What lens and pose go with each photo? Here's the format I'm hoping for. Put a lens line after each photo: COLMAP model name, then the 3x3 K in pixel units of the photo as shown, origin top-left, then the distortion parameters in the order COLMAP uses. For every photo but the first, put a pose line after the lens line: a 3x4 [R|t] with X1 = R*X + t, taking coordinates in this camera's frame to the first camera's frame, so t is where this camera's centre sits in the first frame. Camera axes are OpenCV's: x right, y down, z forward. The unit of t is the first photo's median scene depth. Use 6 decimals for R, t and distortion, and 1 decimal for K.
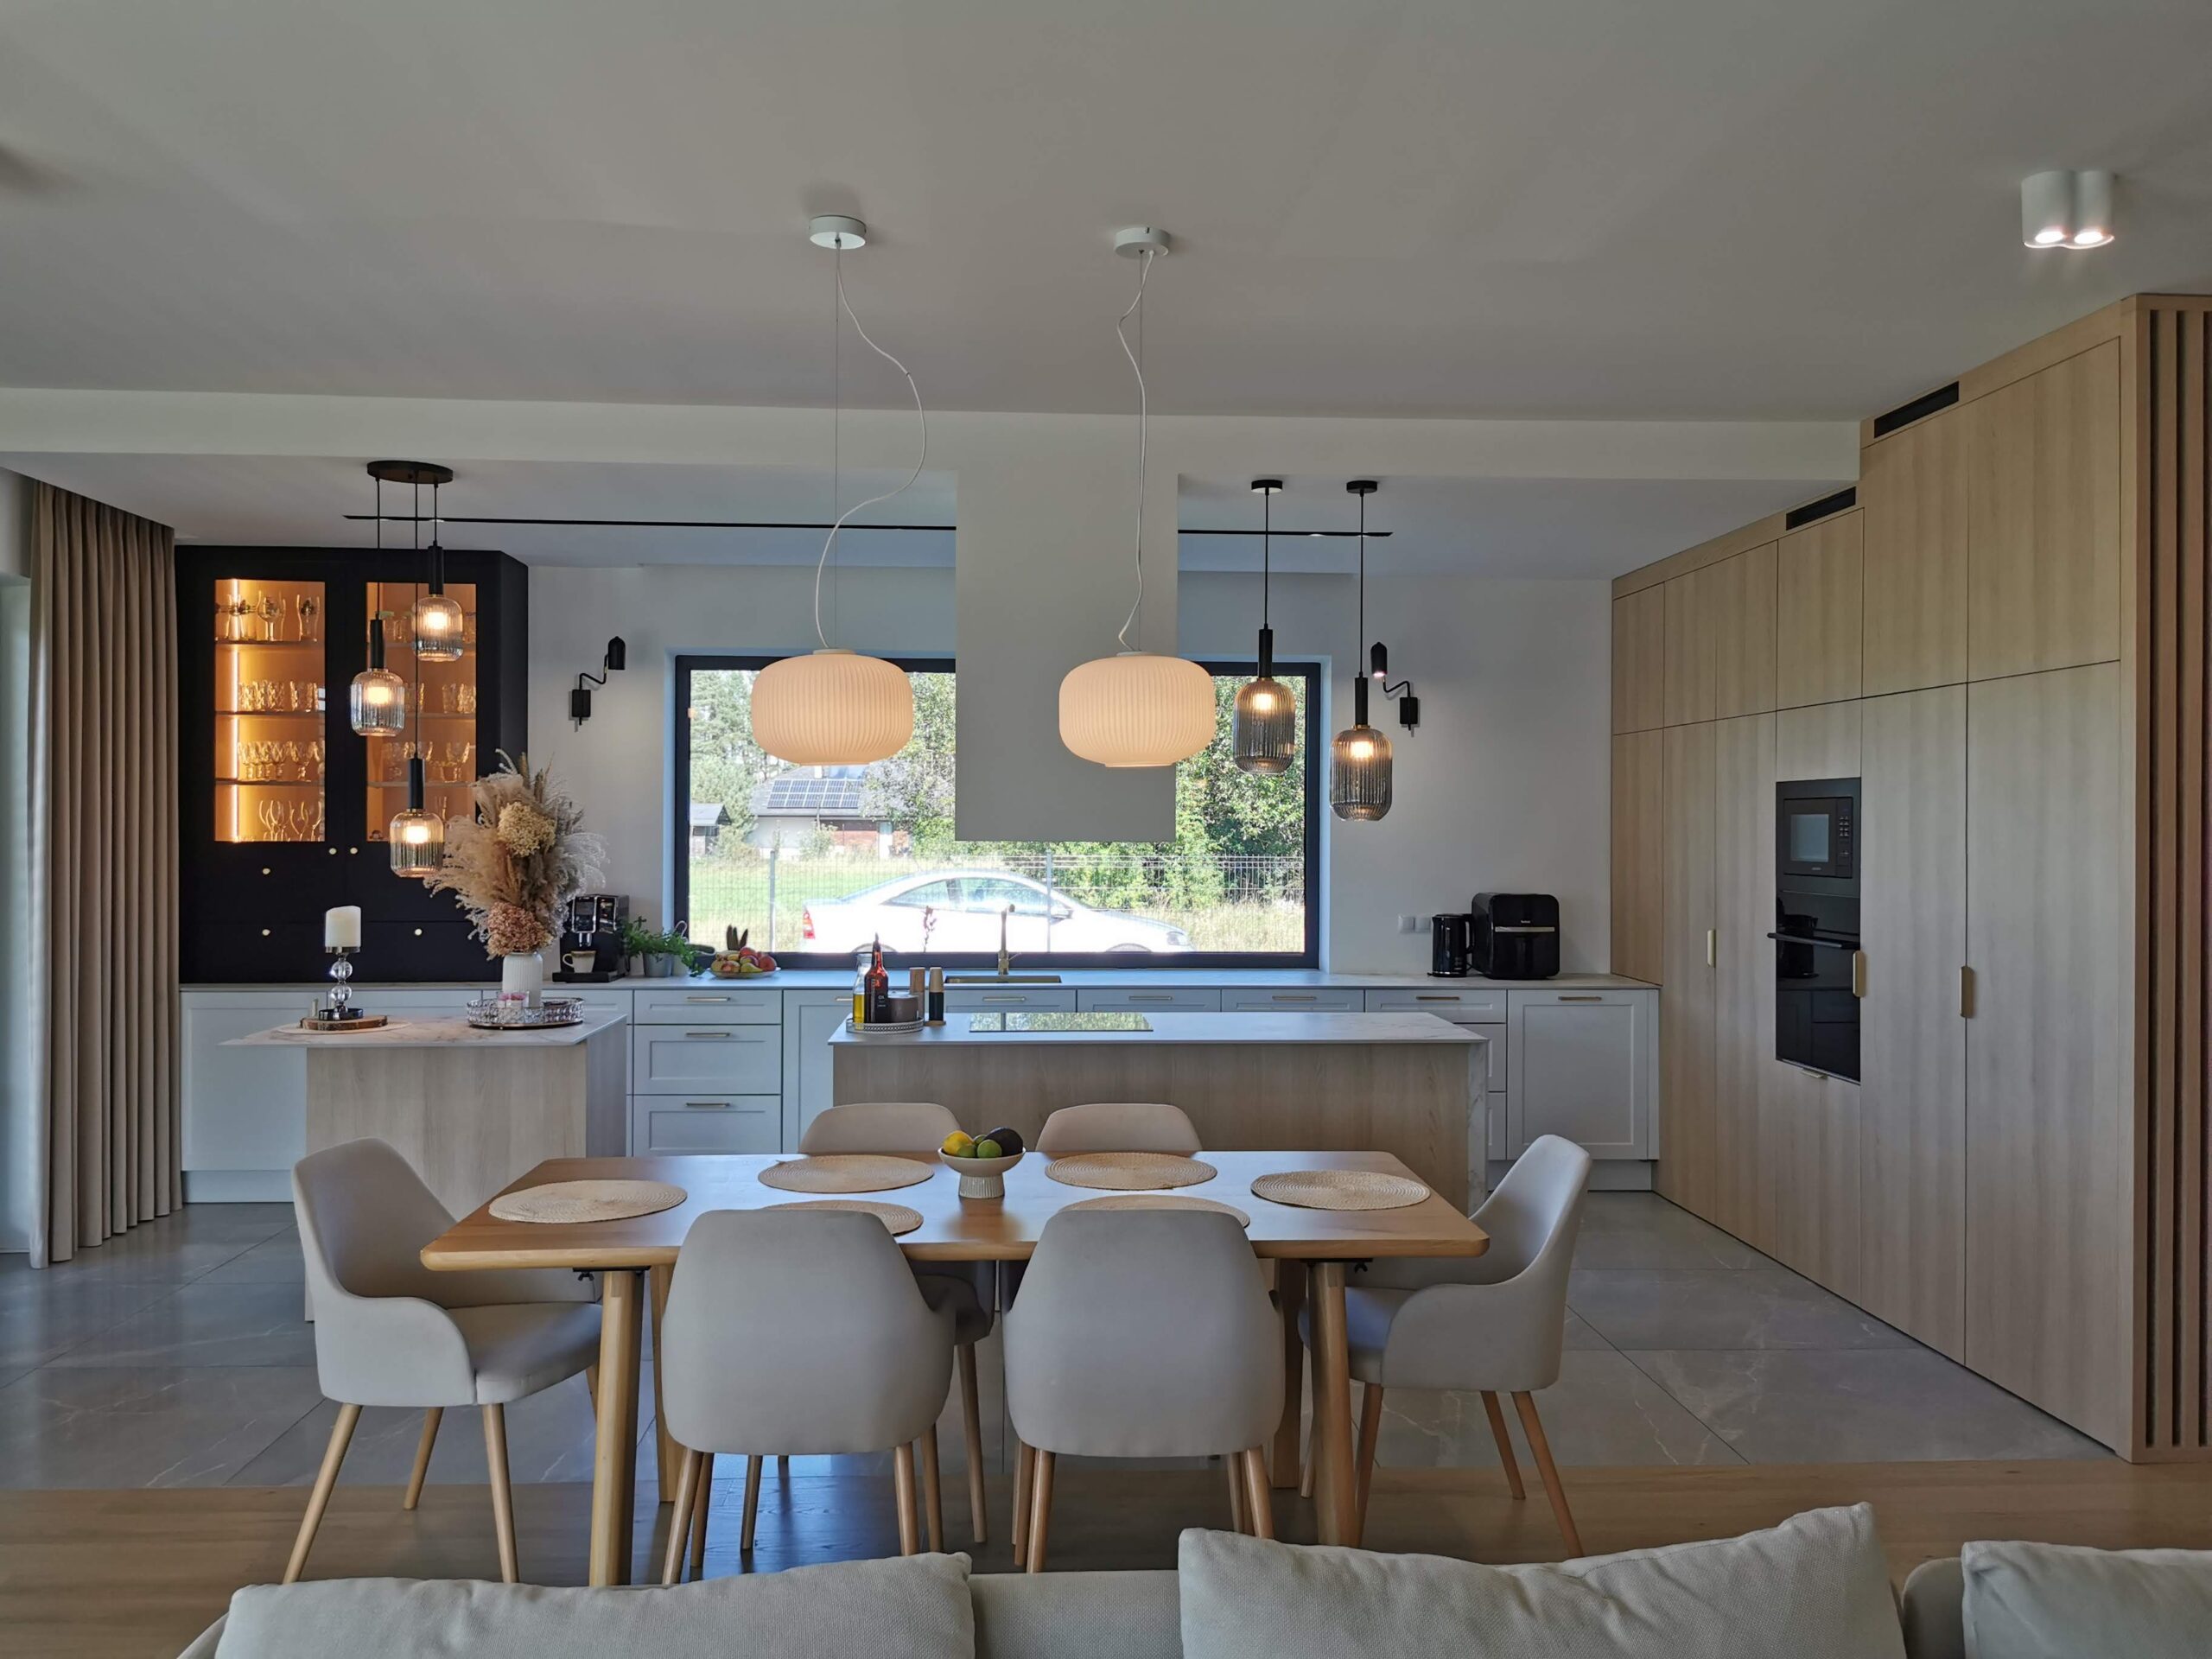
lens RADIAL K [[1711.2, 0, 1106.0], [0, 1711.2, 829.5], [0, 0, 1]] dist [0.057897, -0.100523]
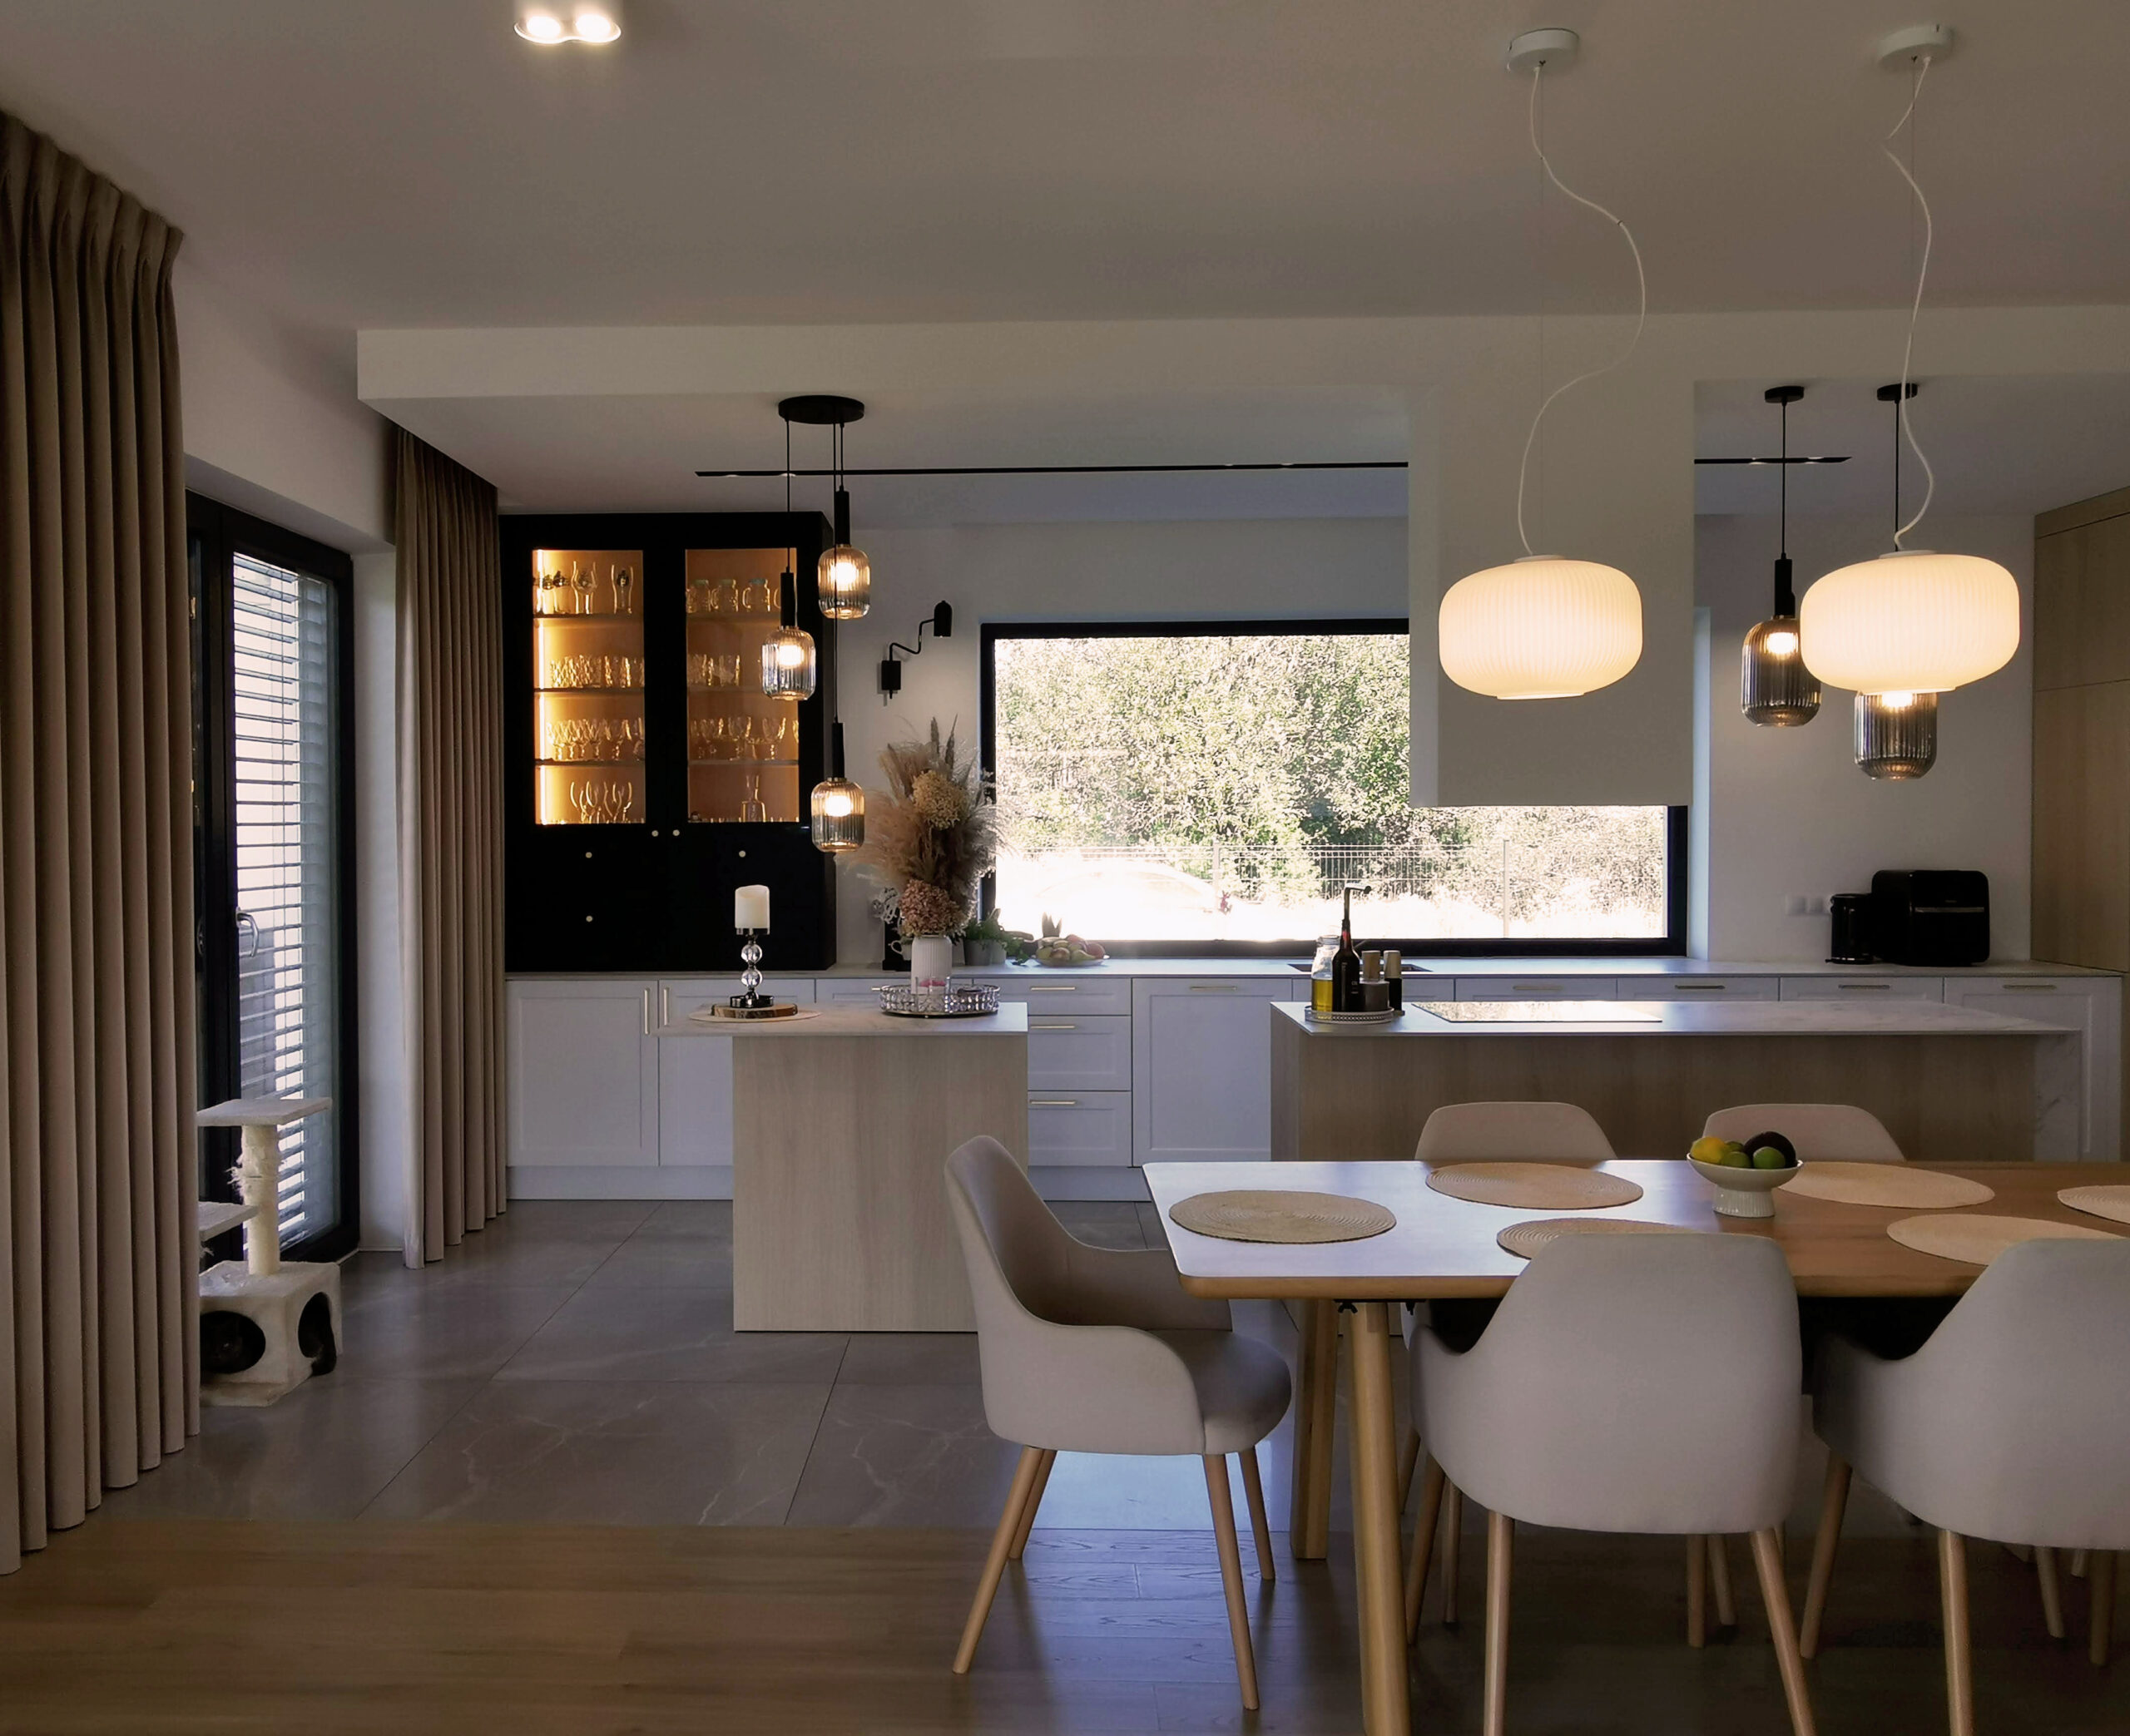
lens RADIAL K [[1694.6, 0, 987.1], [0, 1694.6, 869.4], [0, 0, 1]] dist [0.013561, -0.000470]
pose [[0.996482, -0.007283, -0.083490, -0.195748], [0.009207, 0.999700, 0.022690, 0.013591], [0.083300, -0.023379, 0.996250, 0.084295]]
